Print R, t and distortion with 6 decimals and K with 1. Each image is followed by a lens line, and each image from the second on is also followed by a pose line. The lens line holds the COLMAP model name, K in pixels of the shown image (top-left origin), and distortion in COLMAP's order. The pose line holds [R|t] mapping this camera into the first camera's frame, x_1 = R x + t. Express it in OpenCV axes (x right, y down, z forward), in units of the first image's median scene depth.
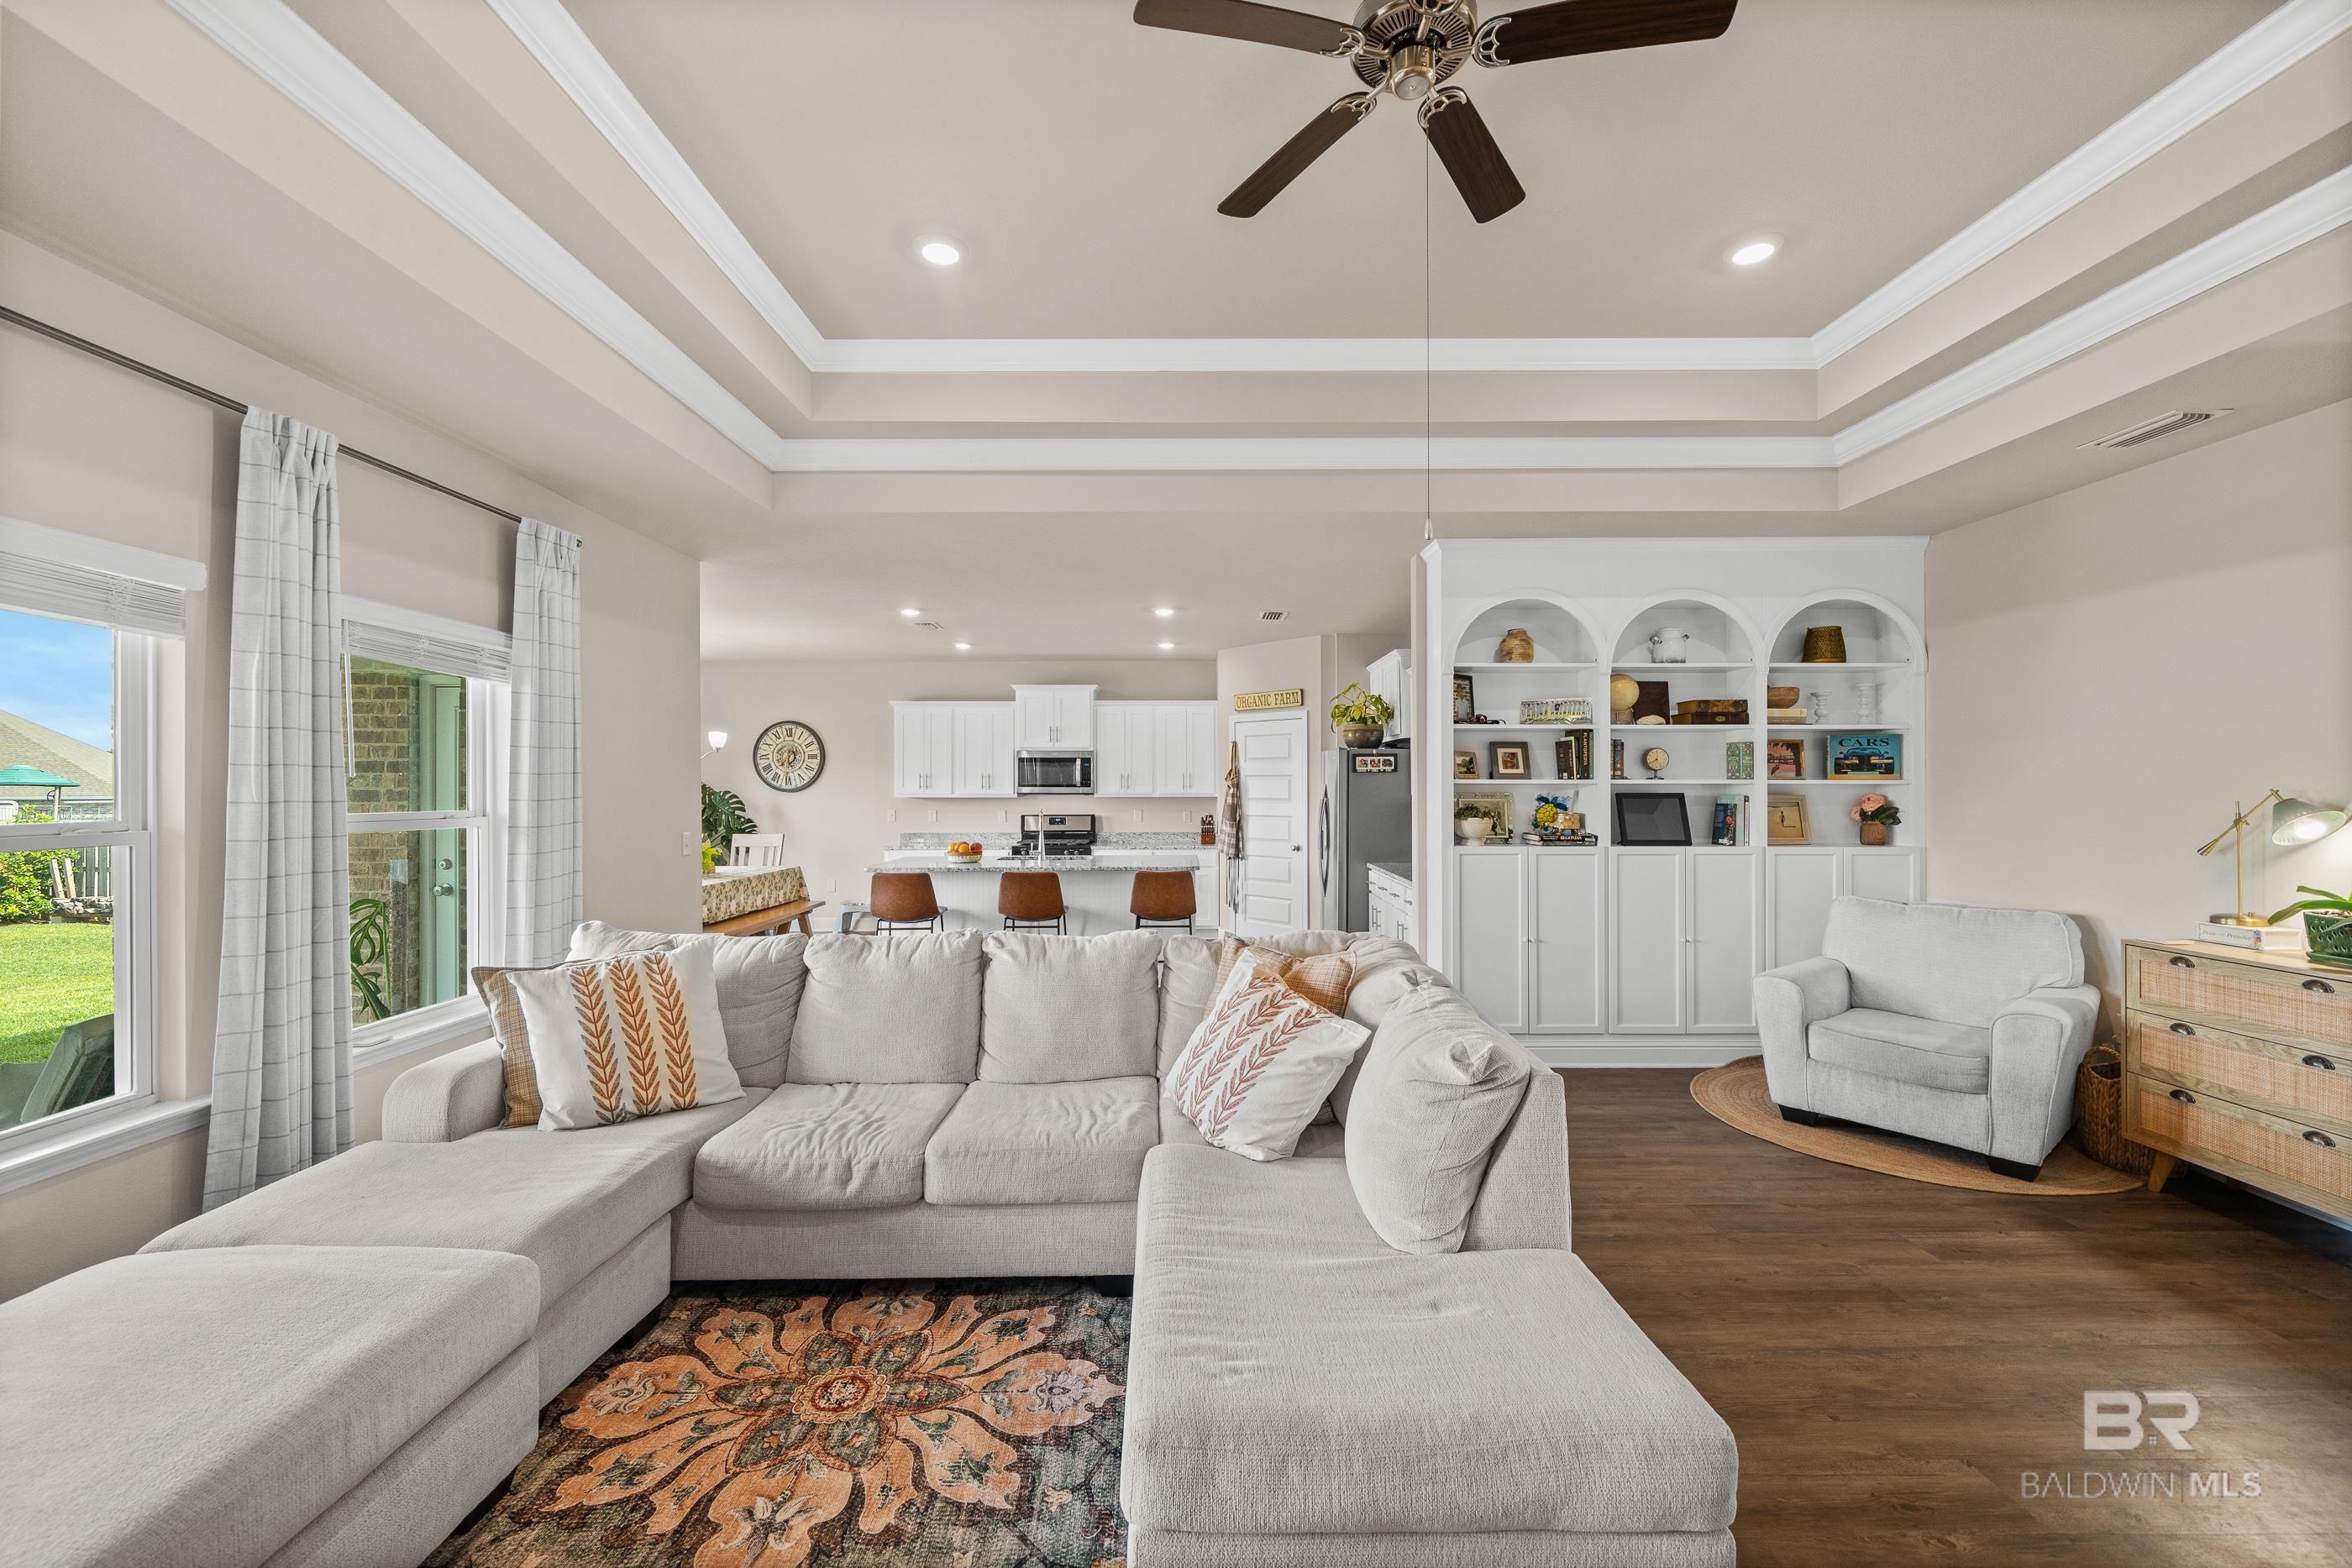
lens RADIAL K [[933.7, 0, 1179.9], [0, 933.7, 778.8], [0, 0, 1]] dist [-0.004834, 0.000242]
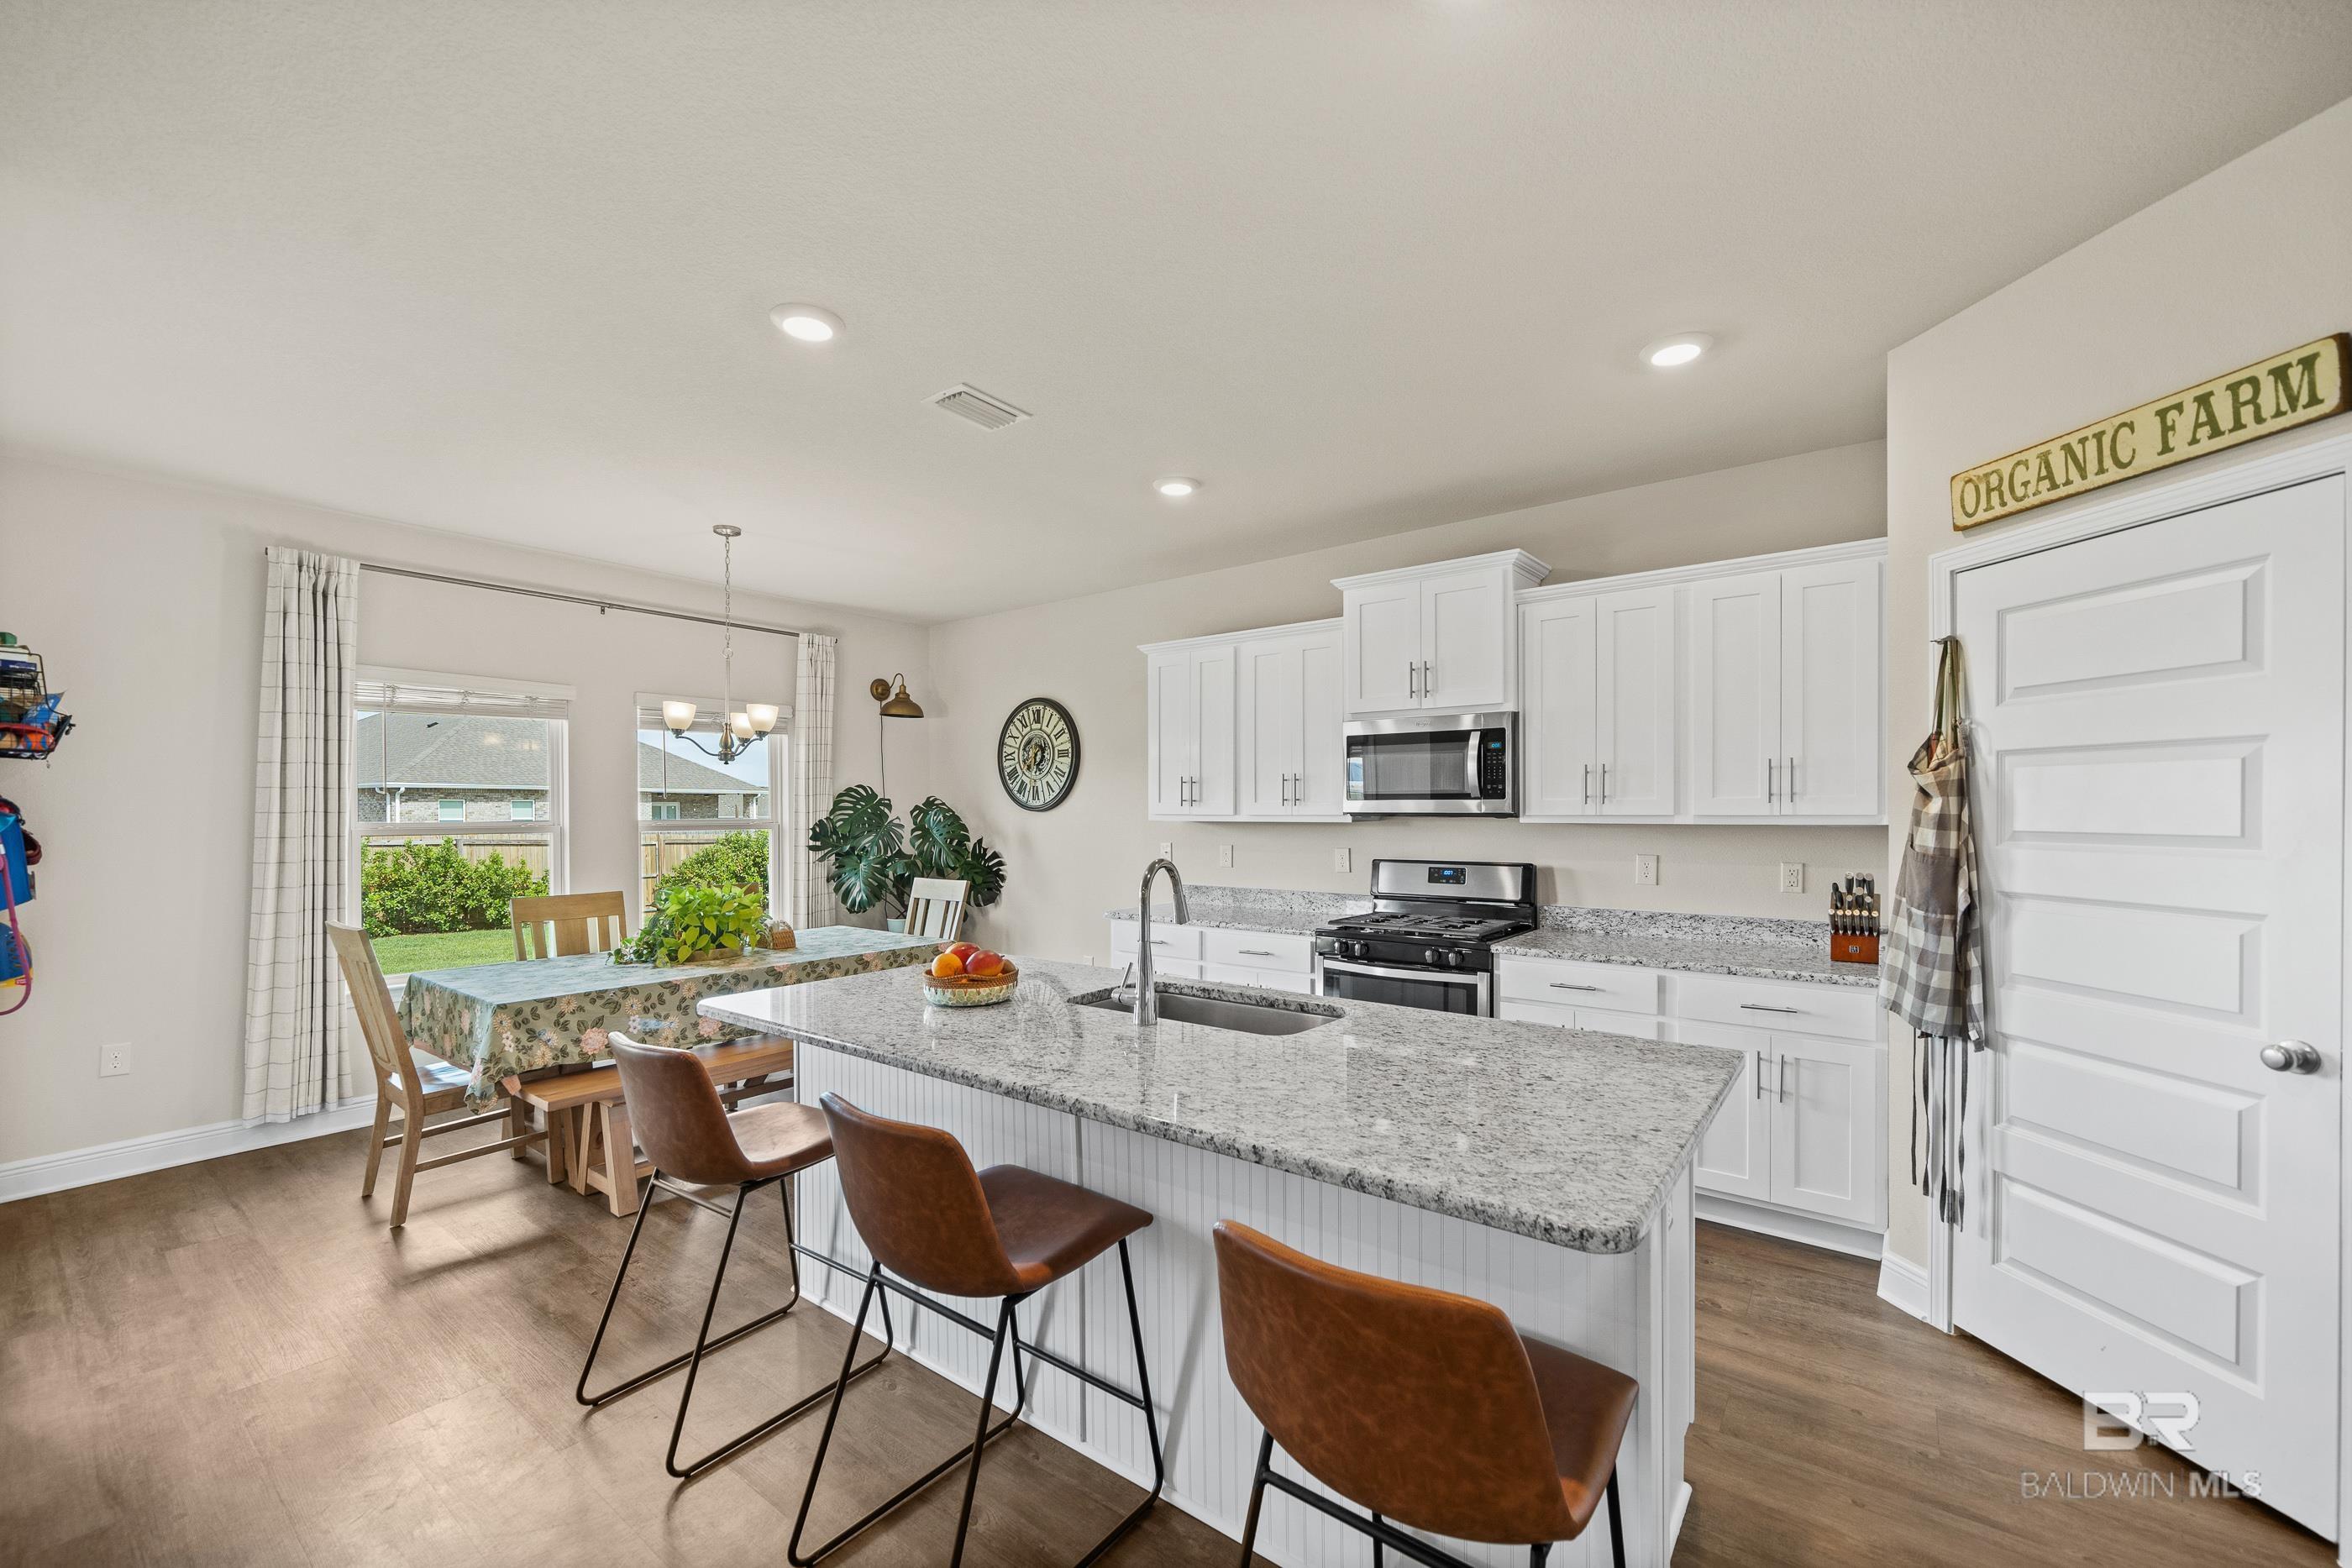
lens RADIAL K [[933.7, 0, 1182.6], [0, 933.7, 816.6], [0, 0, 1]] dist [-0.004834, 0.000242]
pose [[0.793724, 0.003835, -0.608266, 0.076732], [0.005640, 0.999891, 0.013663, 0.018388], [0.608252, -0.014275, 0.793615, 1.051346]]
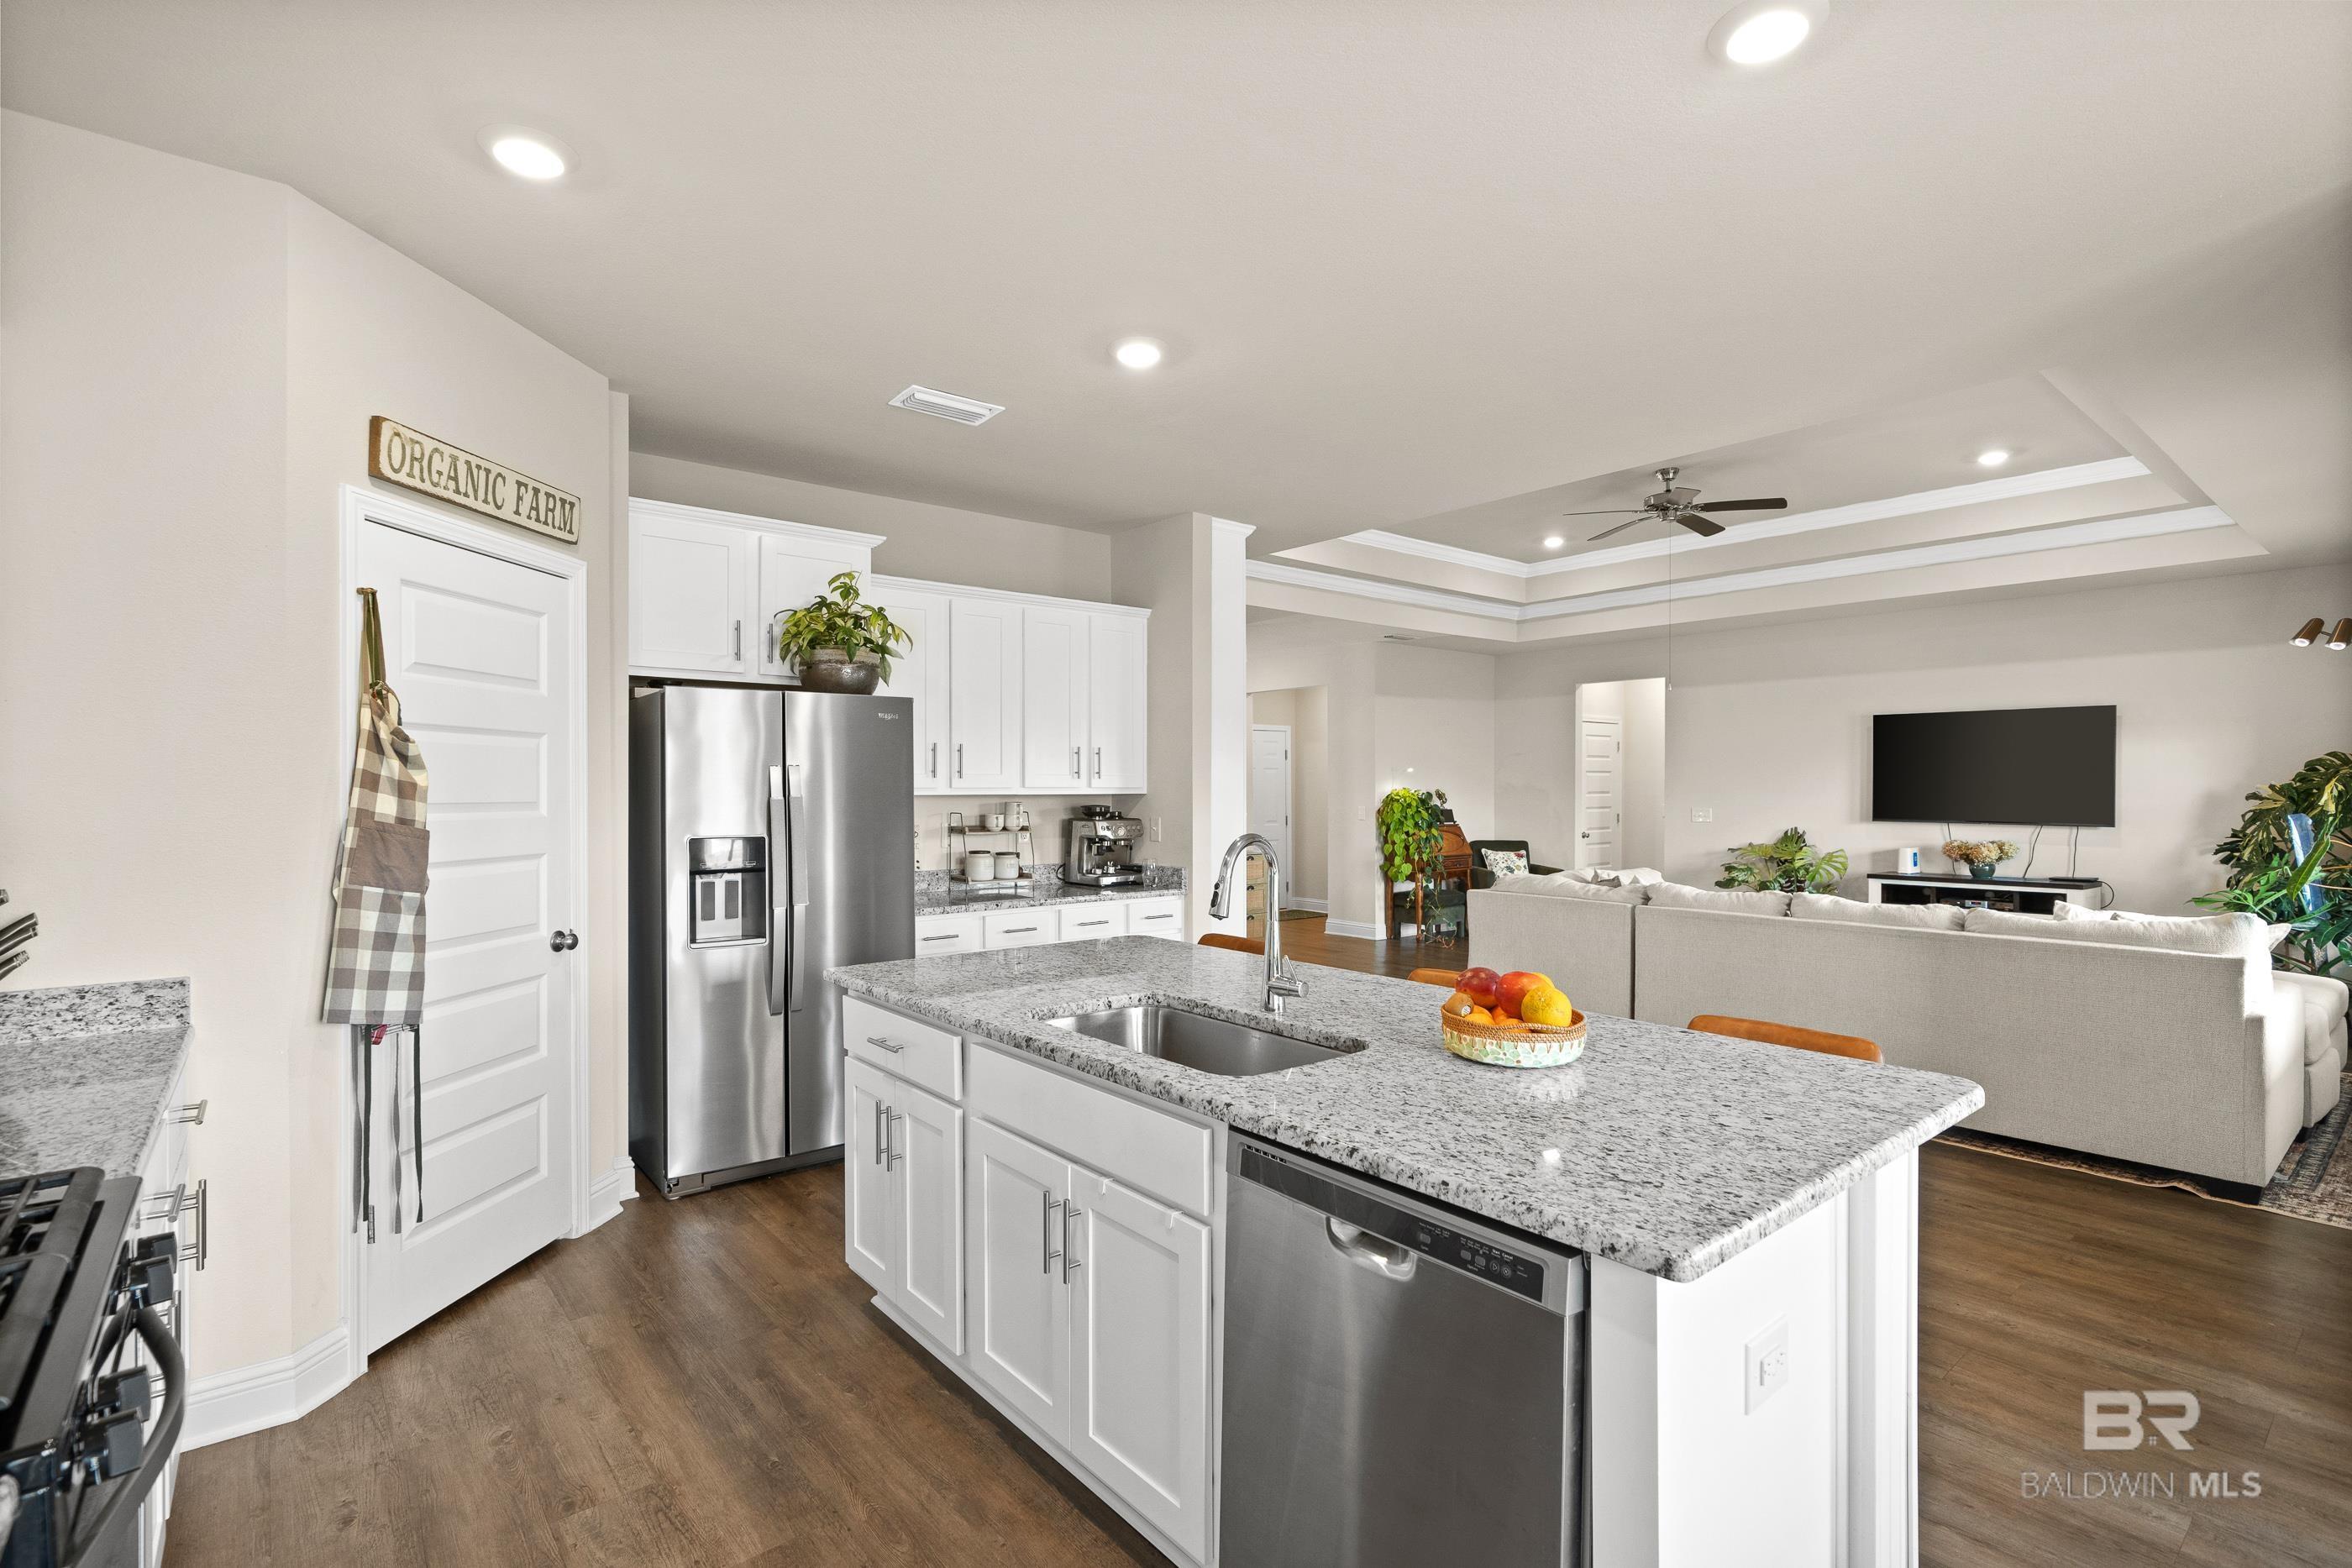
lens RADIAL K [[1084.8, 0, 1193.5], [0, 1084.8, 789.7], [0, 0, 1]] dist [0.000980, 0.000059]
pose [[-0.642728, 0.002647, 0.766090, -0.547373], [-0.001296, 0.999989, -0.004542, 0.029398], [-0.766093, -0.003912, -0.642718, 1.721697]]
